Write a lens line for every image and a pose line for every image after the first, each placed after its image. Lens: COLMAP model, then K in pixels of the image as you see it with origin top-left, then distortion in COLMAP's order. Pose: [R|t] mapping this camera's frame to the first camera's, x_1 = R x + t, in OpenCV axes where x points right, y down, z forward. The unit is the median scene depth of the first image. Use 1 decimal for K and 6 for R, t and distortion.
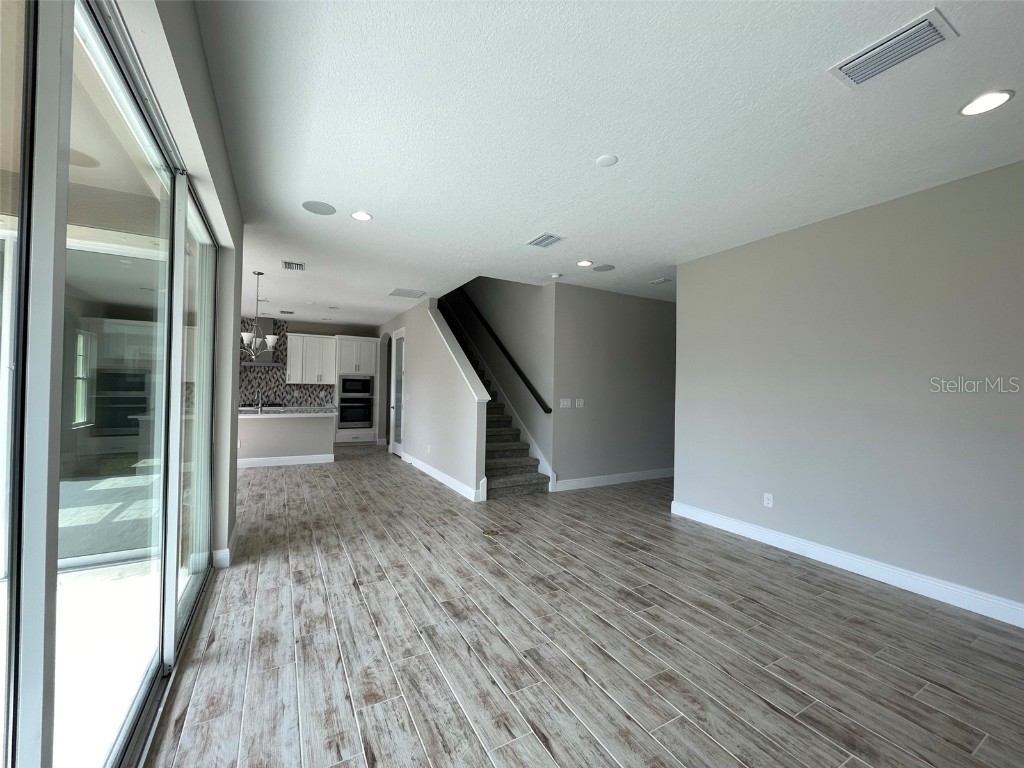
lens RADIAL K [[413.6, 0, 507.6], [0, 413.6, 382.8], [0, 0, 1]] dist [-0.001234, -0.000045]
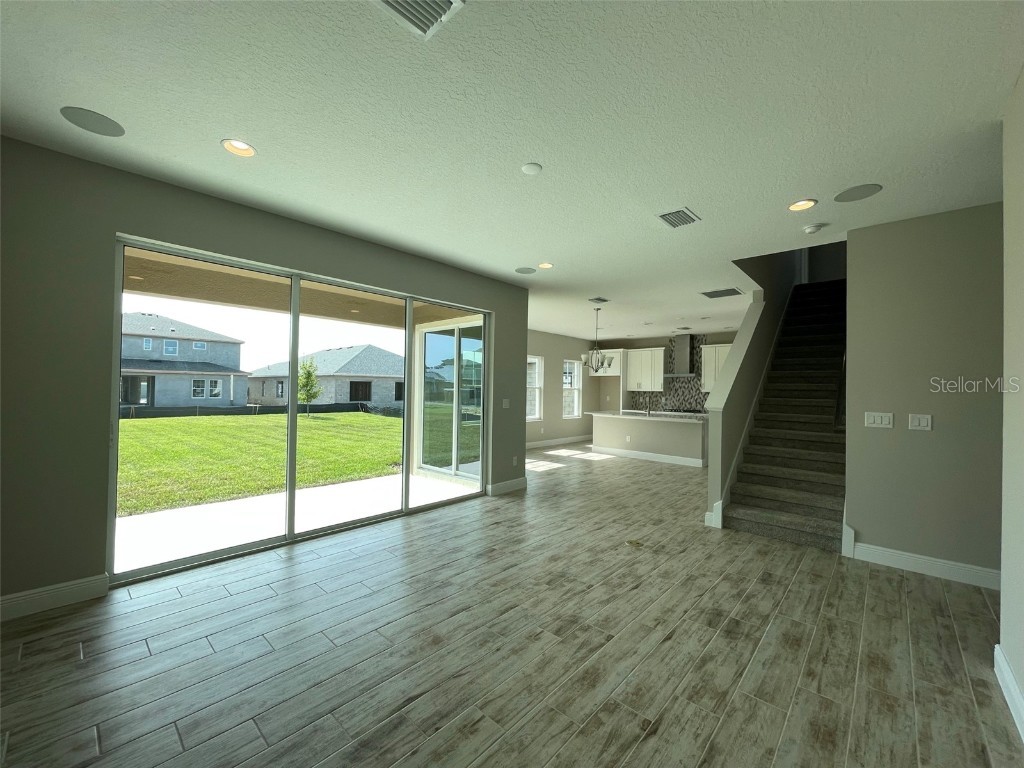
lens RADIAL K [[413.6, 0, 510.6], [0, 413.6, 387.3], [0, 0, 1]] dist [-0.001234, -0.000045]
pose [[0.317275, -0.015077, -0.948214, 0.626203], [0.000460, 0.999876, -0.015744, 0.011826], [0.948334, 0.004560, 0.317242, 0.334184]]
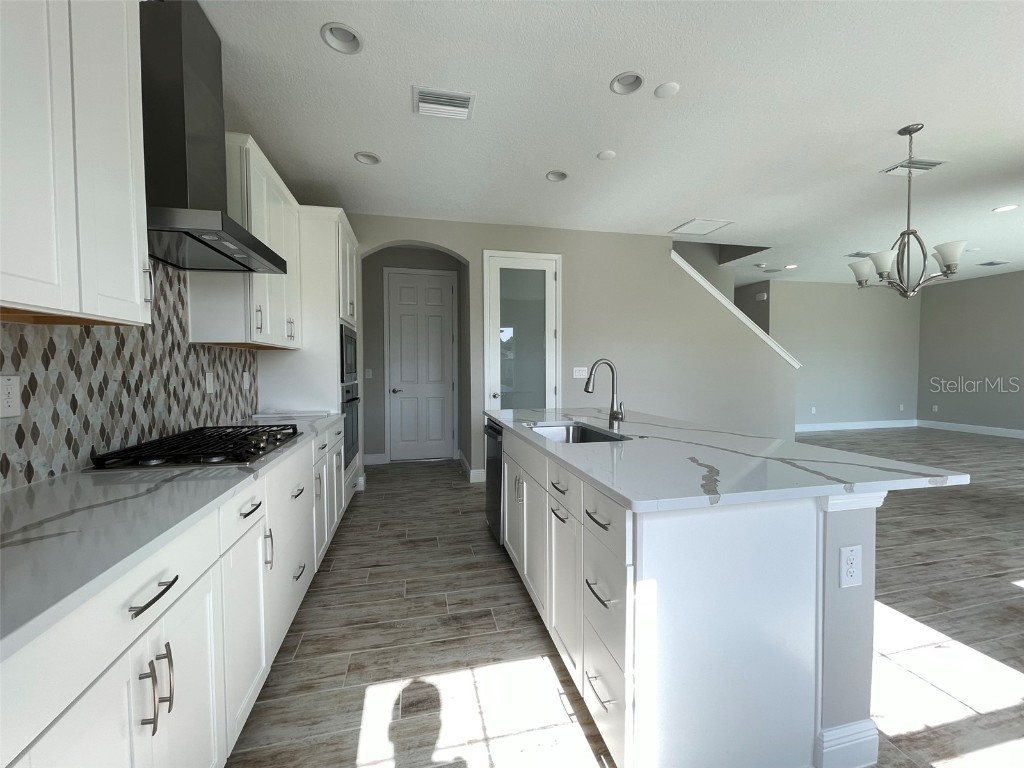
lens RADIAL K [[413.6, 0, 509.1], [0, 413.6, 384.0], [0, 0, 1]] dist [-0.001234, -0.000045]
pose [[0.281951, -0.056349, 0.957773, -1.359876], [-0.001382, 0.998249, 0.059138, 0.022000], [-0.959428, -0.017998, 0.281379, 1.446804]]
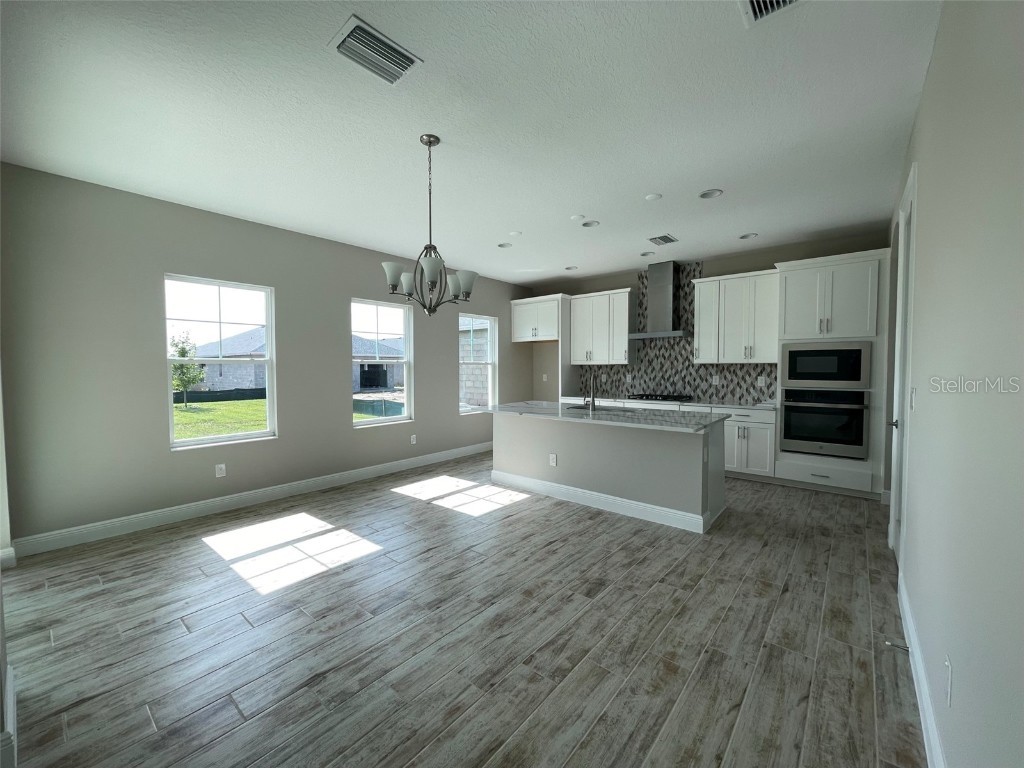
lens RADIAL K [[413.6, 0, 508.2], [0, 413.6, 383.8], [0, 0, 1]] dist [-0.001234, -0.000045]
pose [[0.350412, 0.020723, -0.936366, -0.109786], [0.020903, 0.999333, 0.029939, 0.014225], [0.936362, -0.030063, 0.349745, 0.985835]]
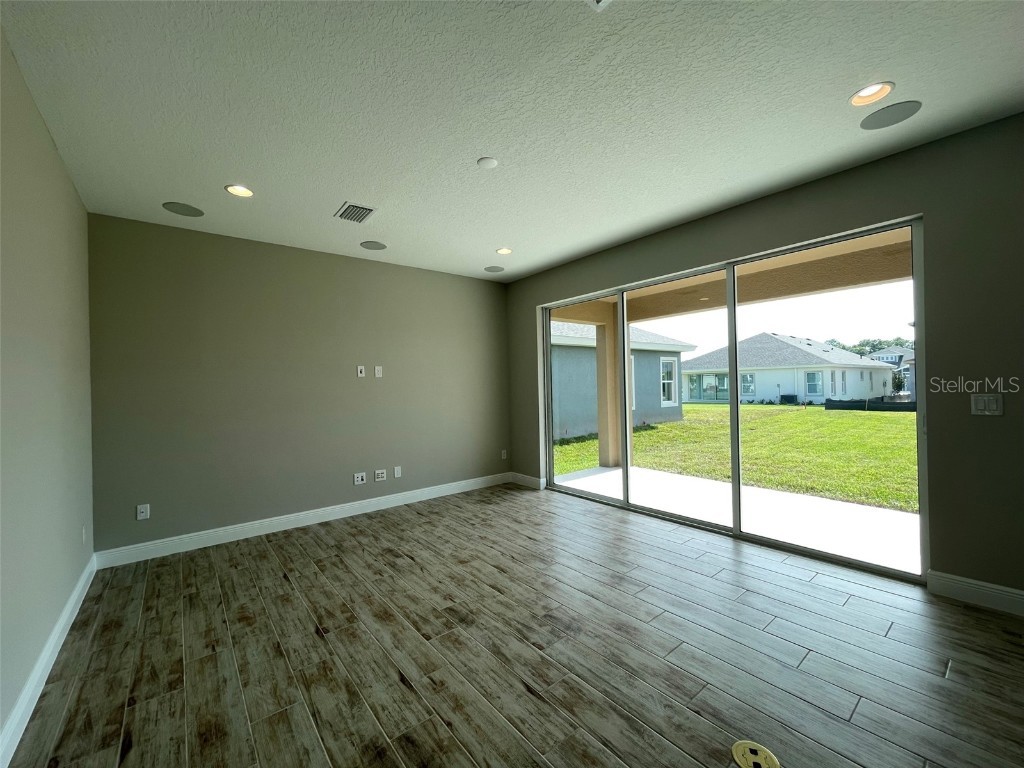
lens RADIAL K [[413.6, 0, 503.0], [0, 413.6, 381.1], [0, 0, 1]] dist [-0.001234, -0.000045]
pose [[-0.987258, 0.008749, -0.158886, 0.194985], [0.013591, 0.999475, -0.029414, 0.021917], [0.158545, -0.031199, -0.986859, 1.070180]]
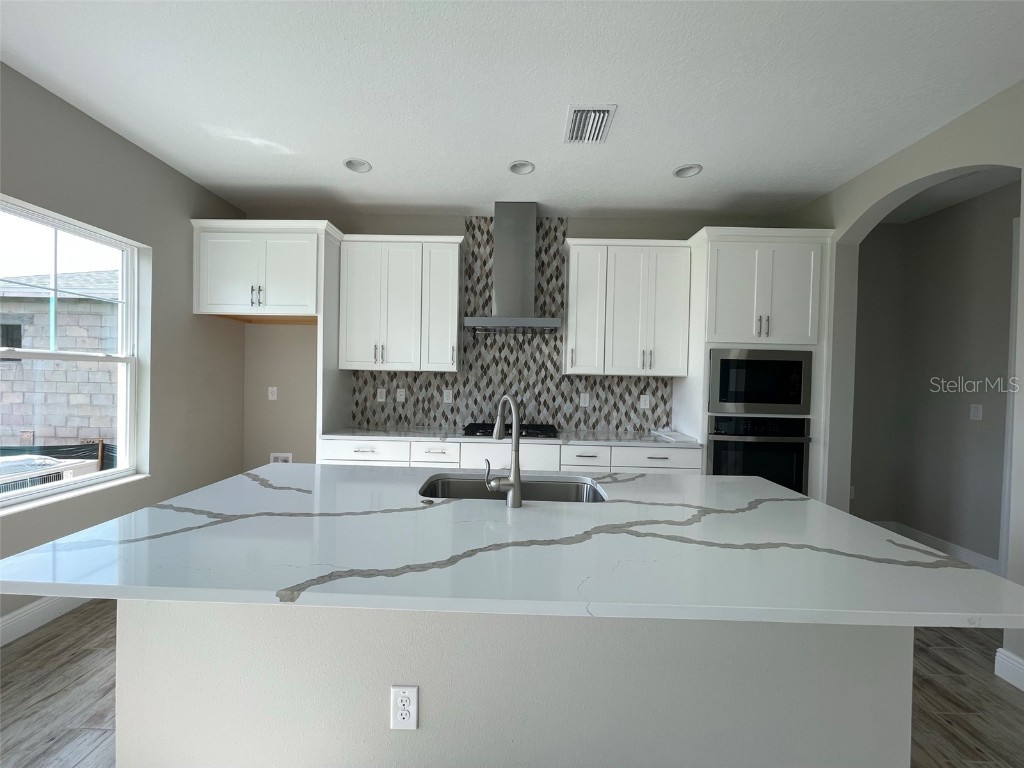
lens RADIAL K [[413.6, 0, 508.2], [0, 413.6, 385.0], [0, 0, 1]] dist [-0.001234, -0.000045]
pose [[0.863838, 0.012903, -0.503604, -0.724660], [-0.002664, 0.999775, 0.021046, 0.007258], [0.503762, -0.016839, 0.863678, 1.201174]]
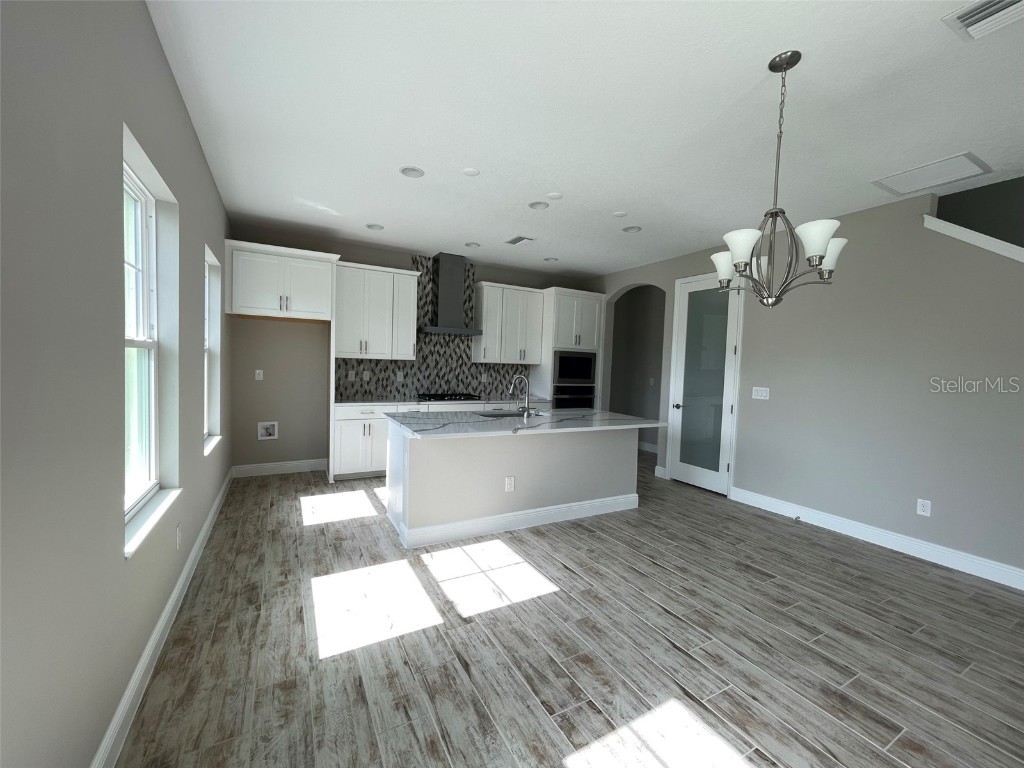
lens RADIAL K [[413.6, 0, 510.5], [0, 413.6, 382.2], [0, 0, 1]] dist [-0.001234, -0.000045]
pose [[0.999771, 0.019969, -0.007680, -0.897417], [-0.019507, 0.998234, 0.056110, -0.008385], [0.008787, -0.055947, 0.998395, 0.684529]]
